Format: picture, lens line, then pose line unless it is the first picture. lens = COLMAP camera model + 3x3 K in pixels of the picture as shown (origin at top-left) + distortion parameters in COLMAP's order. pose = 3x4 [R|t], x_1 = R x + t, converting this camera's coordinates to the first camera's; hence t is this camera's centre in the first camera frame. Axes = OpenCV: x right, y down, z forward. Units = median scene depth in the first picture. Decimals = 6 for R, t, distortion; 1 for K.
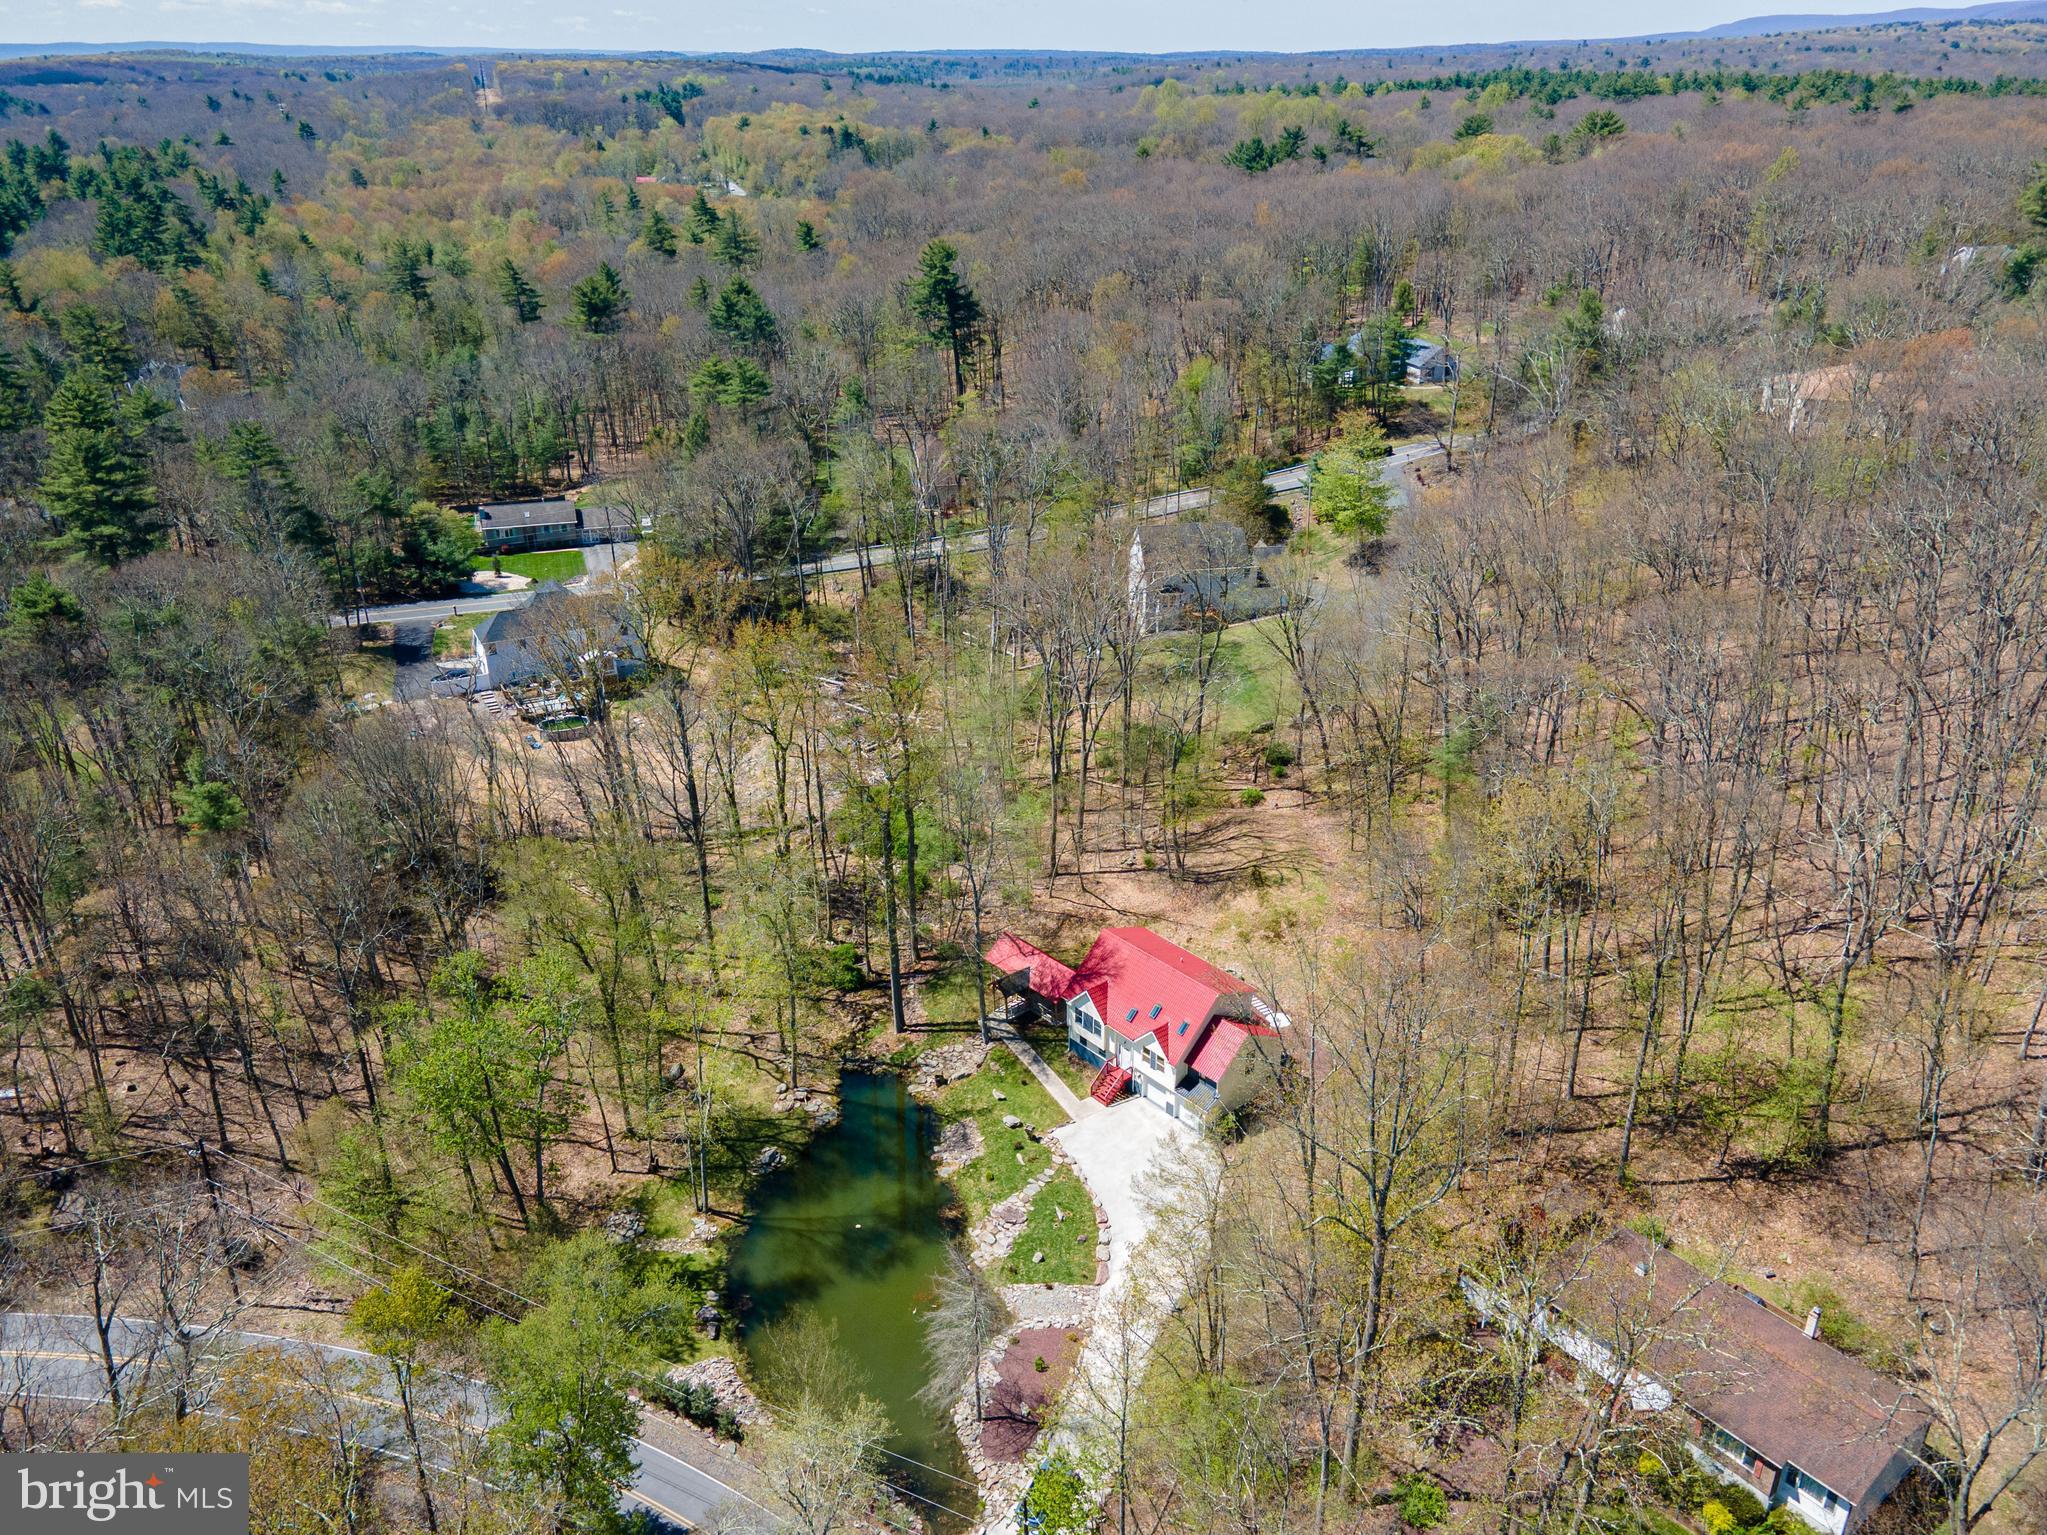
lens RADIAL K [[1497.7, 0, 971.6], [0, 1497.7, 858.2], [0, 0, 1]] dist [0.027418, 0.034591]
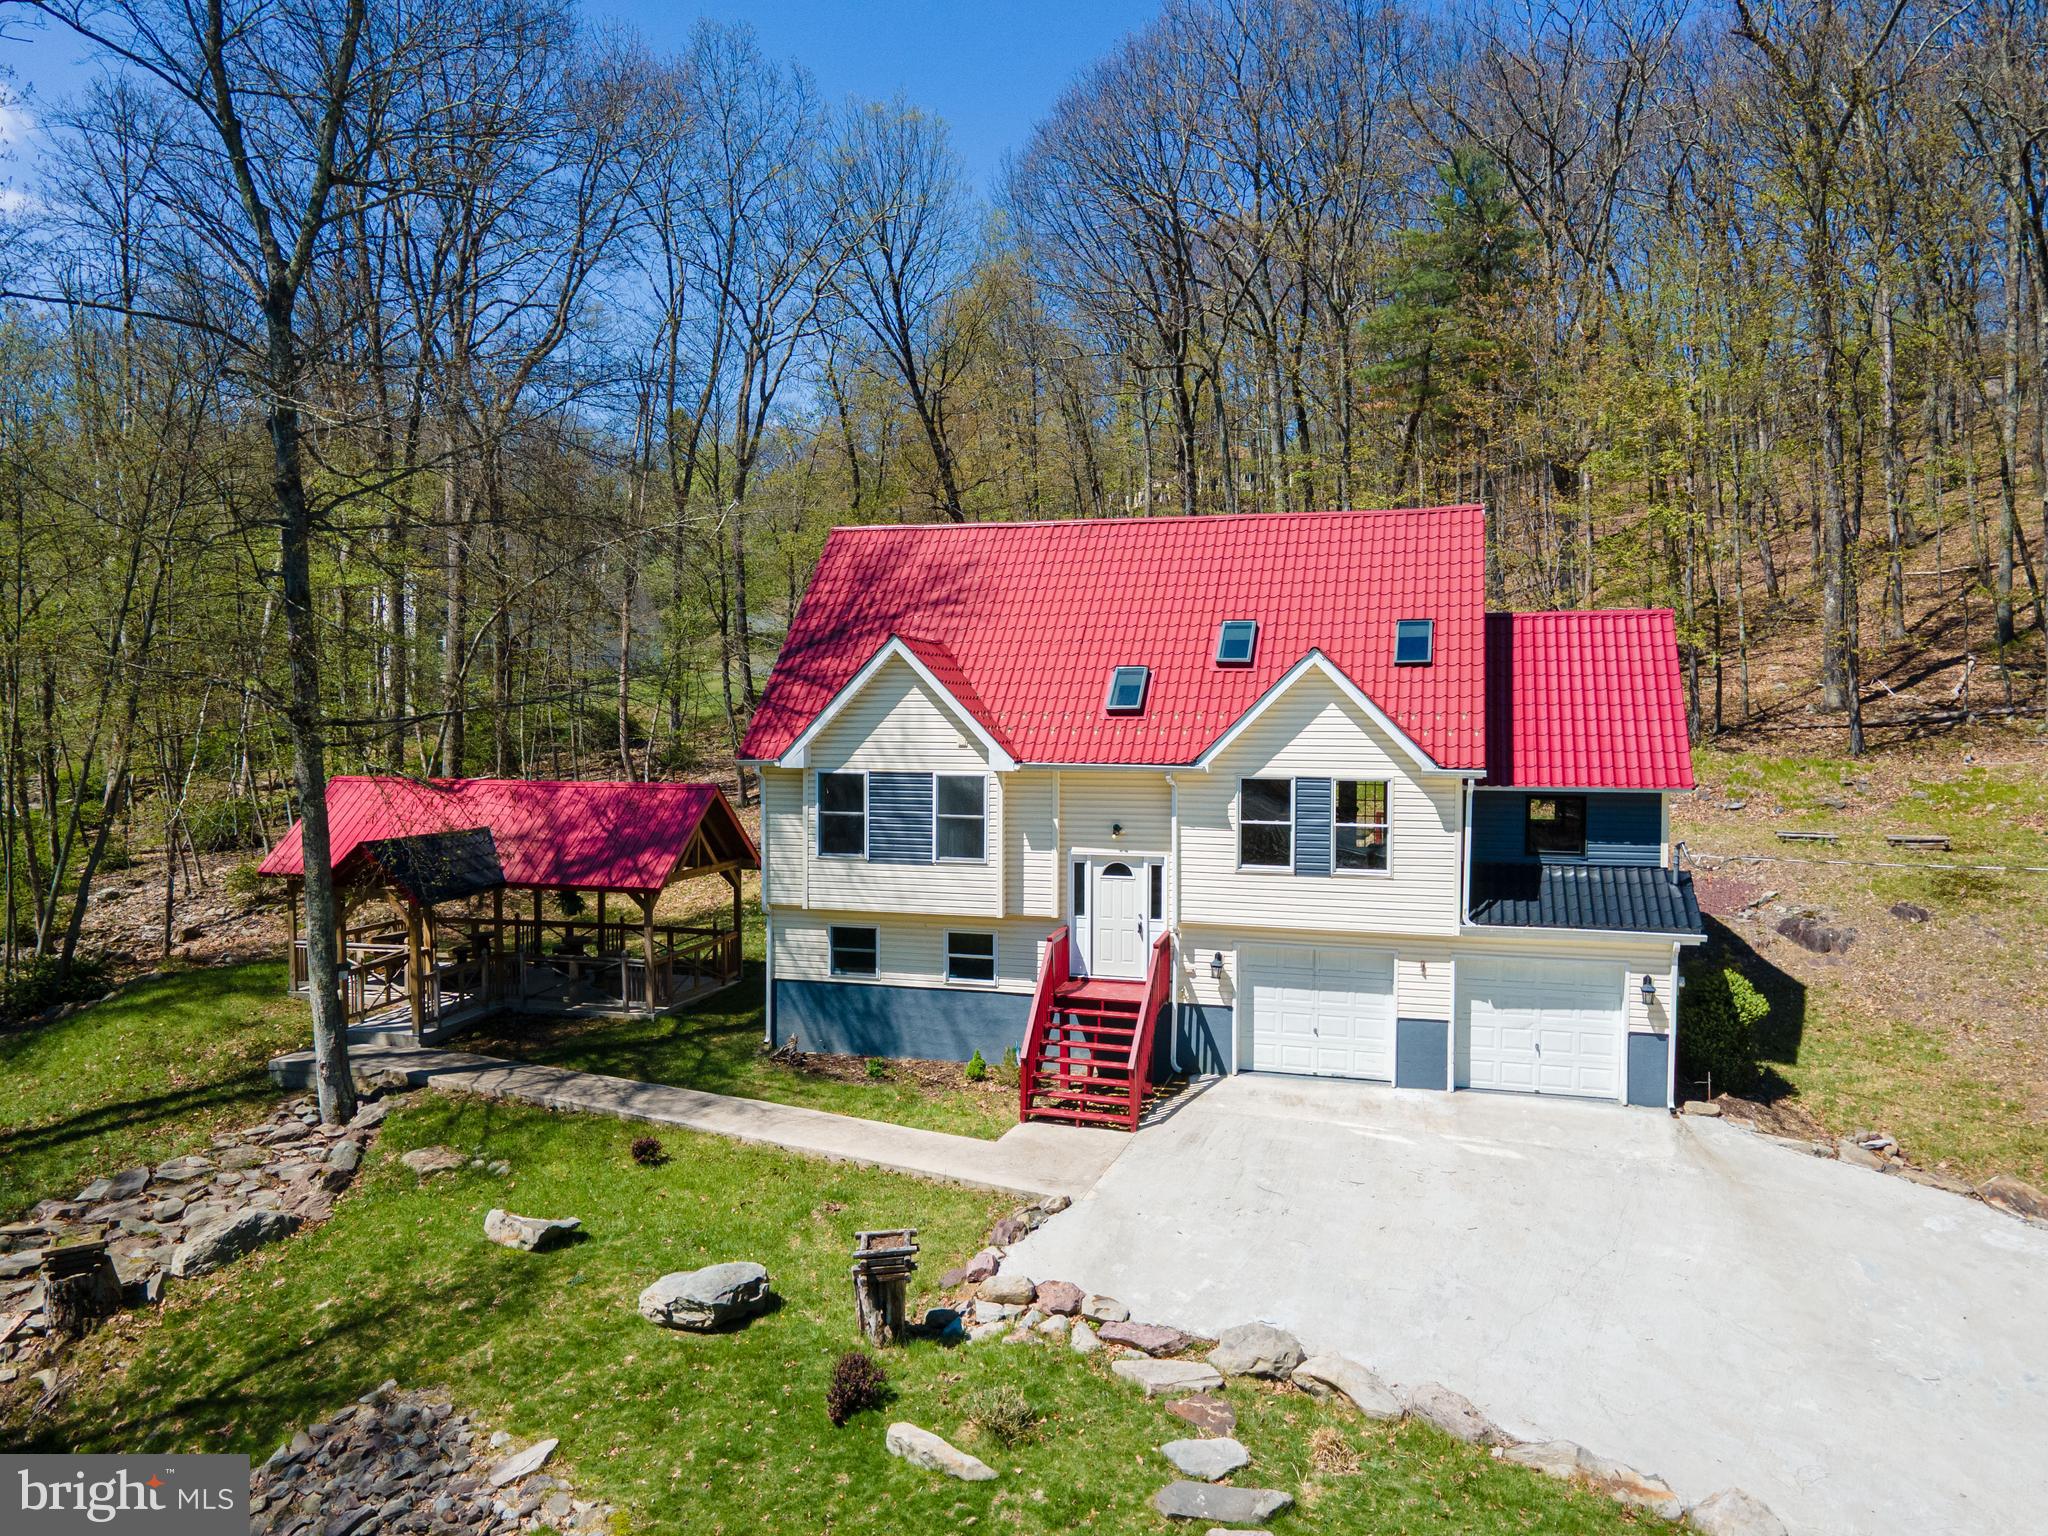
lens RADIAL K [[1498.4, 0, 1010.0], [0, 1498.4, 766.5], [0, 0, 1]] dist [0.027418, 0.034591]
pose [[0.820785, -0.008026, 0.571180, -0.034819], [0.245802, 0.907560, -0.340464, 0.184667], [-0.515648, 0.419845, 0.746885, 0.837805]]
